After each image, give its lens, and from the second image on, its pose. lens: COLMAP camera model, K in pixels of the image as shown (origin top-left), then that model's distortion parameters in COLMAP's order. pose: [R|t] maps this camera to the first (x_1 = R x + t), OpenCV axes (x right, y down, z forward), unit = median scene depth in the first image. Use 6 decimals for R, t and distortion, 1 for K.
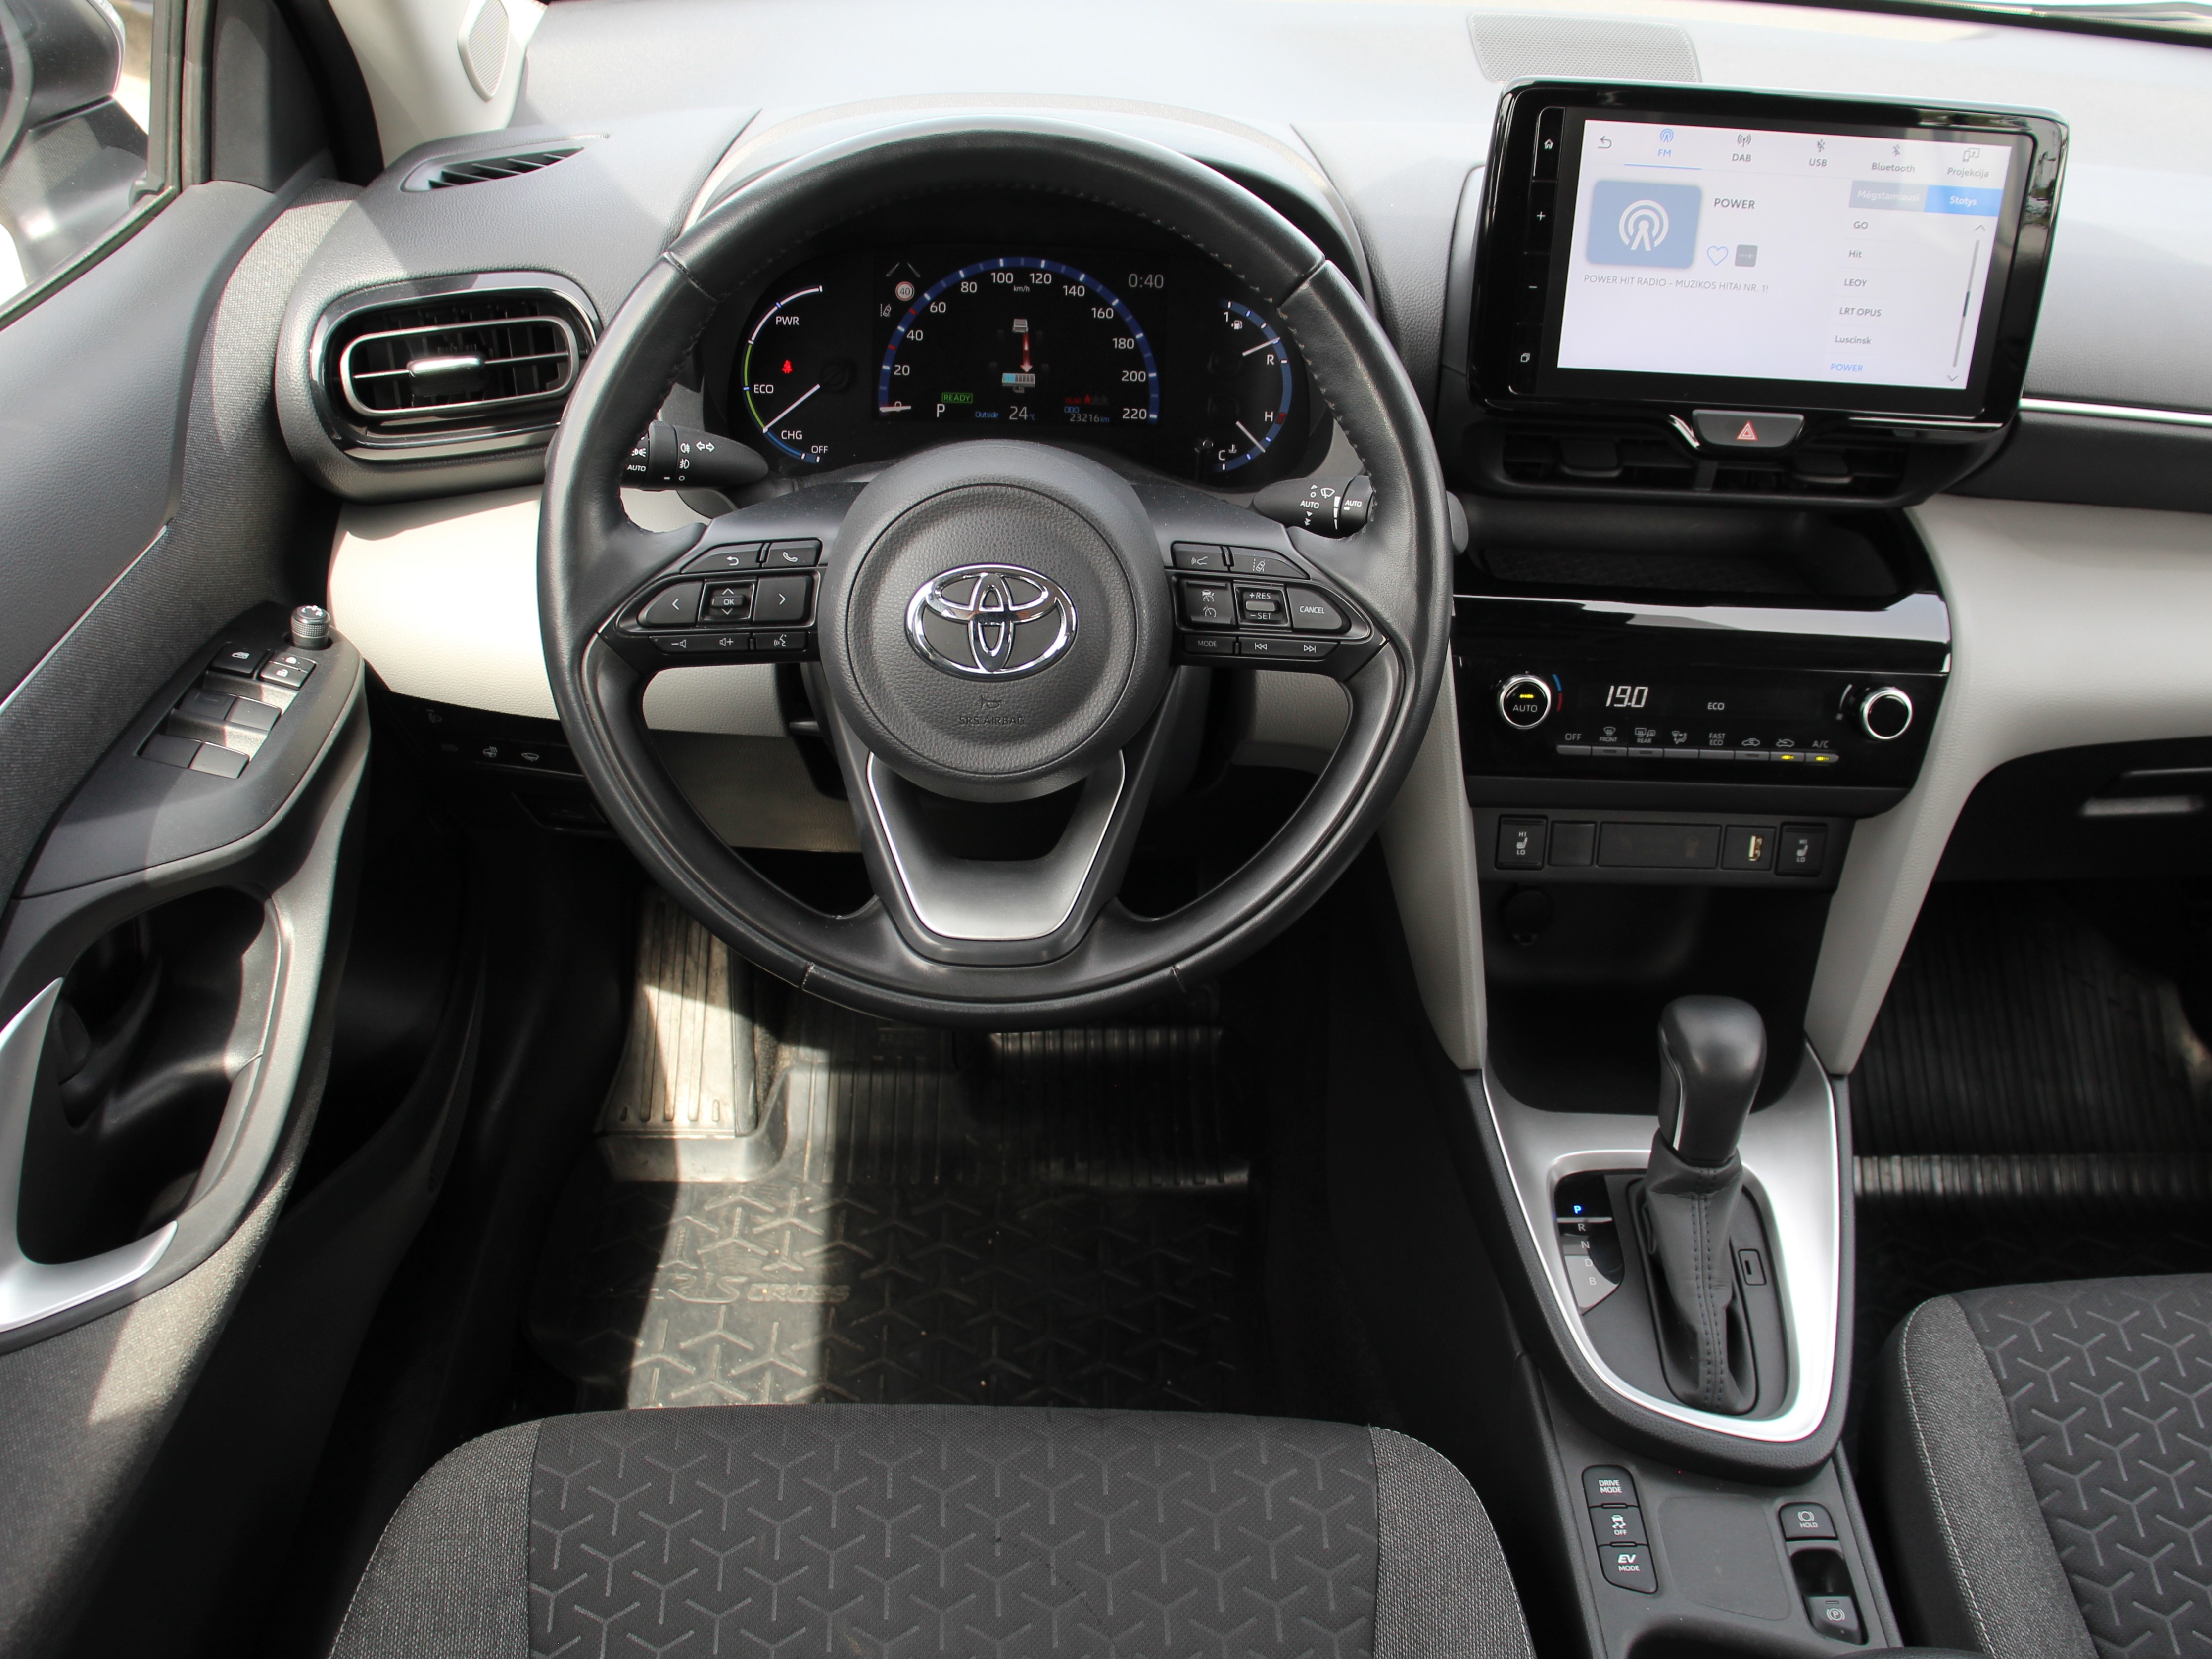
lens RADIAL K [[2055.8, 0, 1106.0], [0, 2055.8, 829.5], [0, 0, 1]] dist [-0.194622, 0.173799]
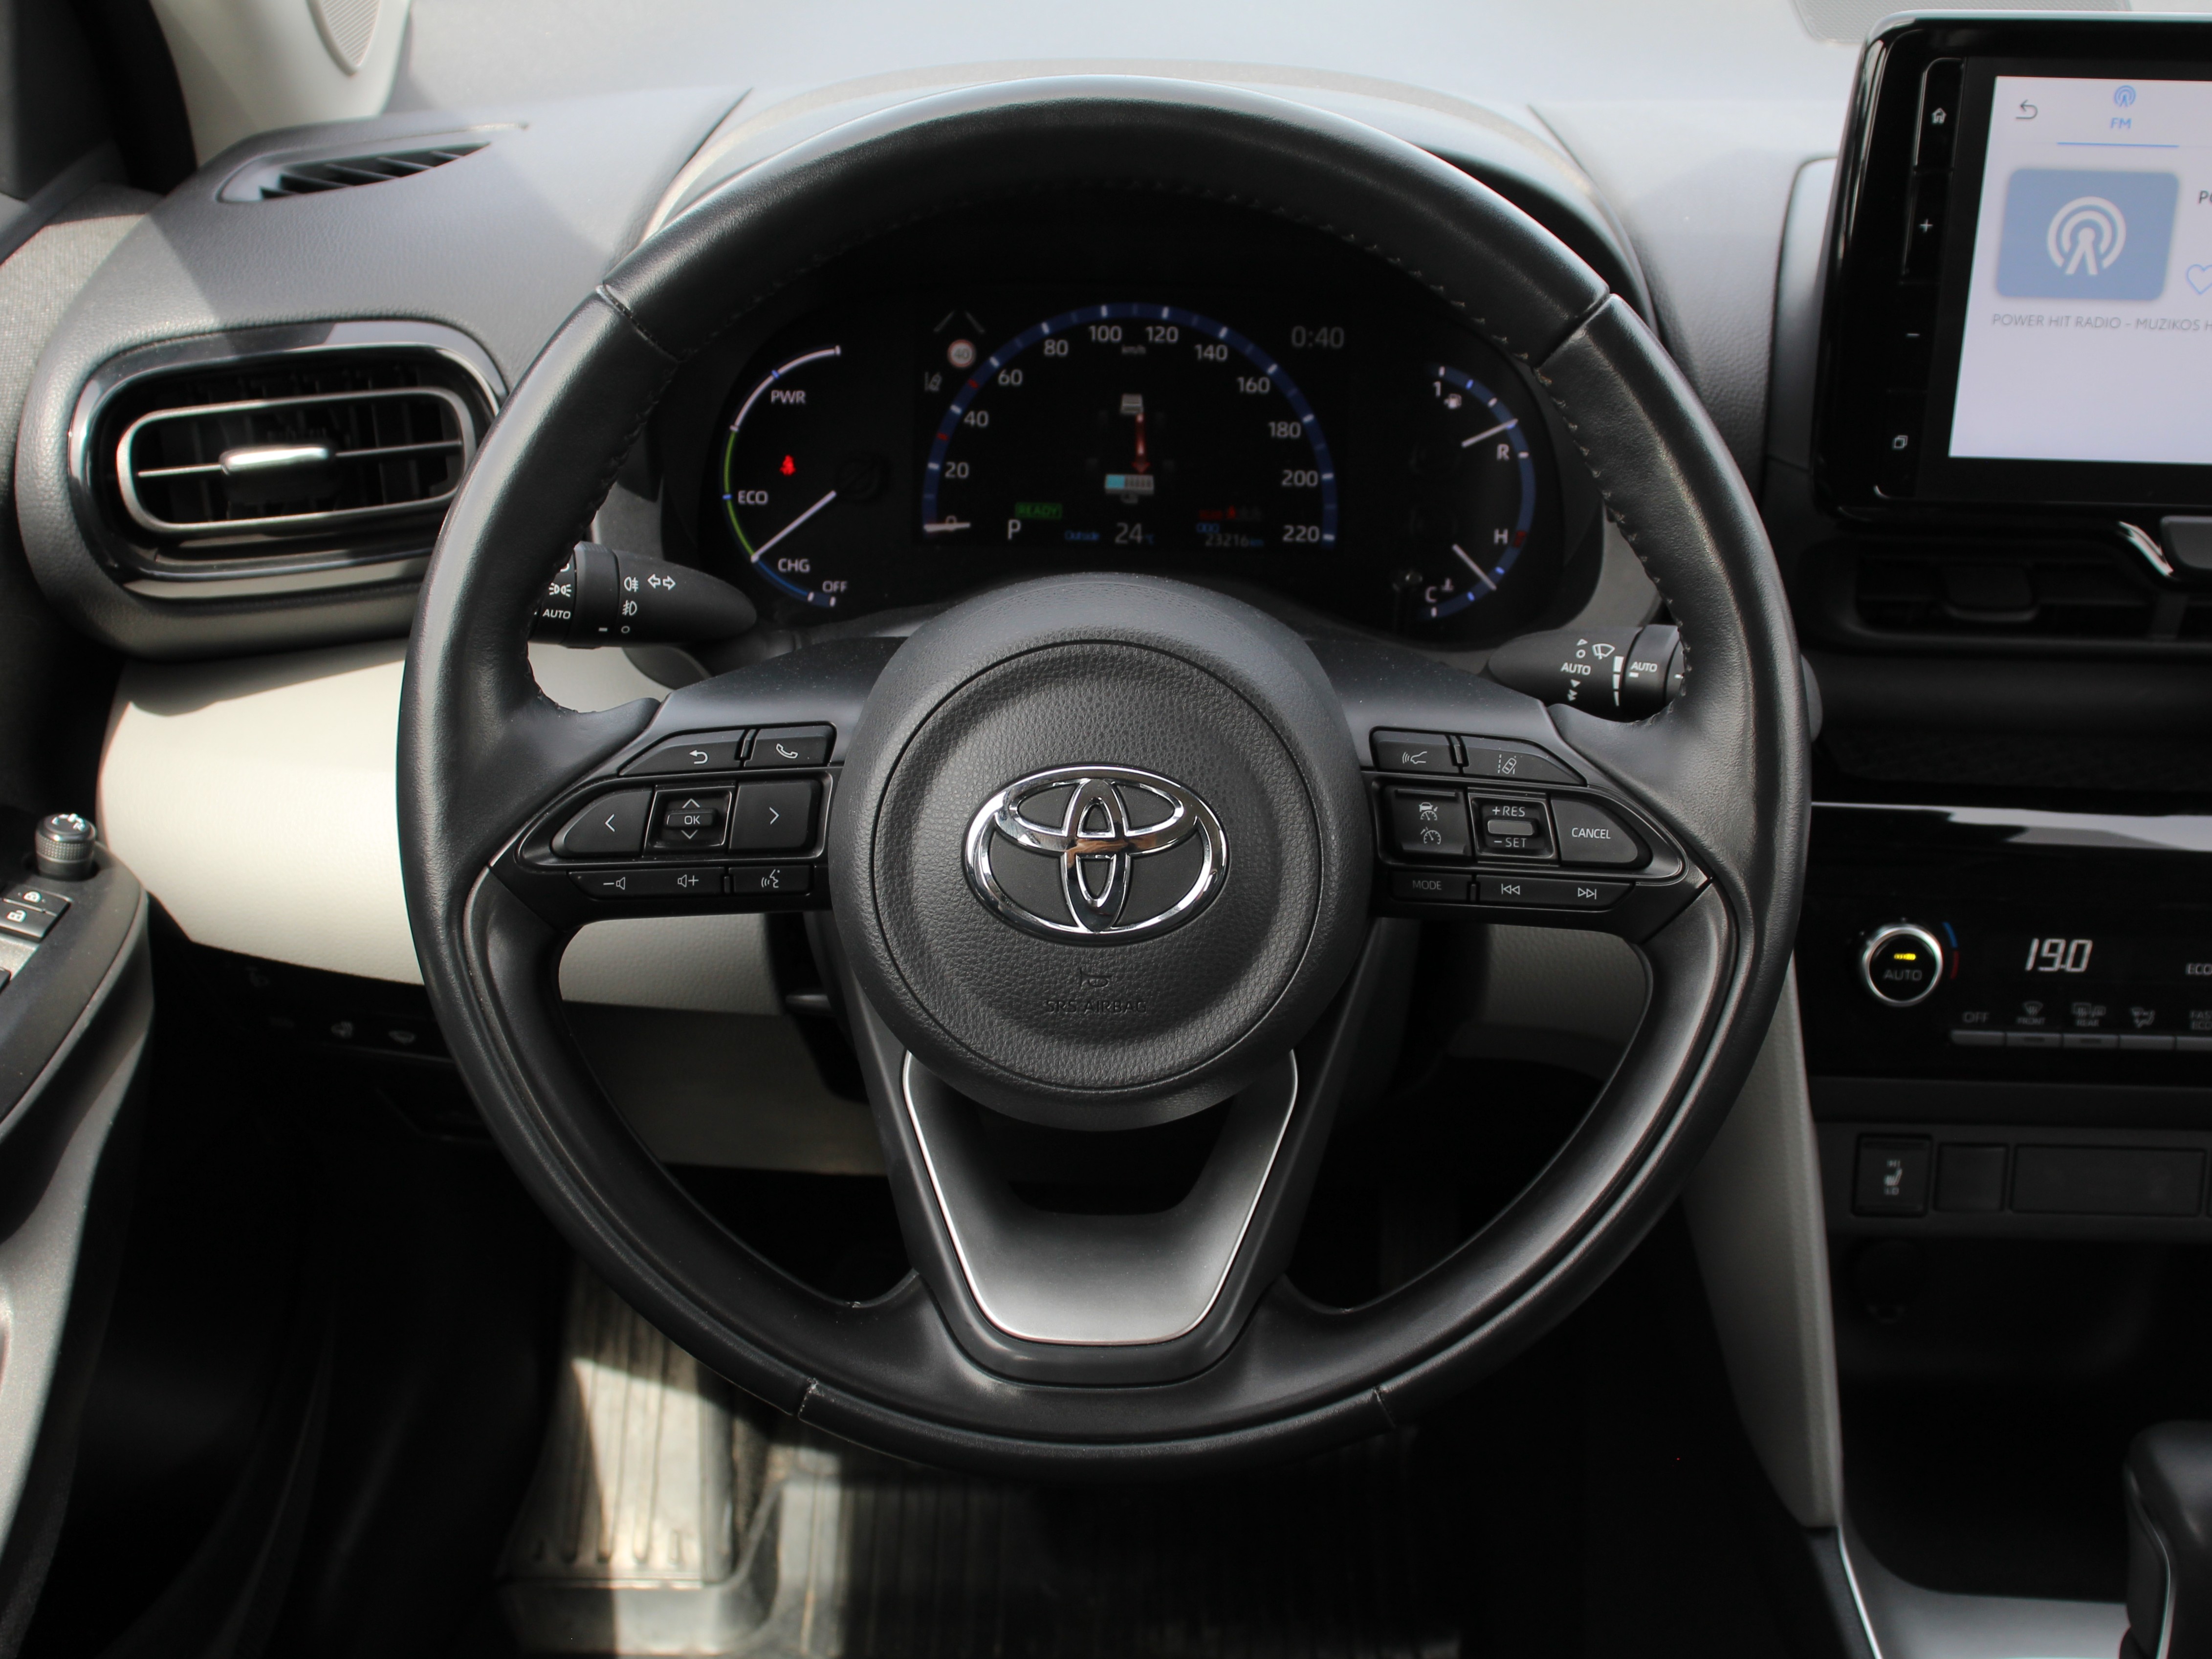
lens RADIAL K [[2784.8, 0, 1106.0], [0, 2784.8, 829.5], [0, 0, 1]] dist [-0.122606, 0.278323]
pose [[0.999079, -0.000620, -0.042895, -0.012433], [-0.003515, 0.995350, -0.096265, -0.020087], [0.042755, 0.096327, 0.994431, 0.104220]]
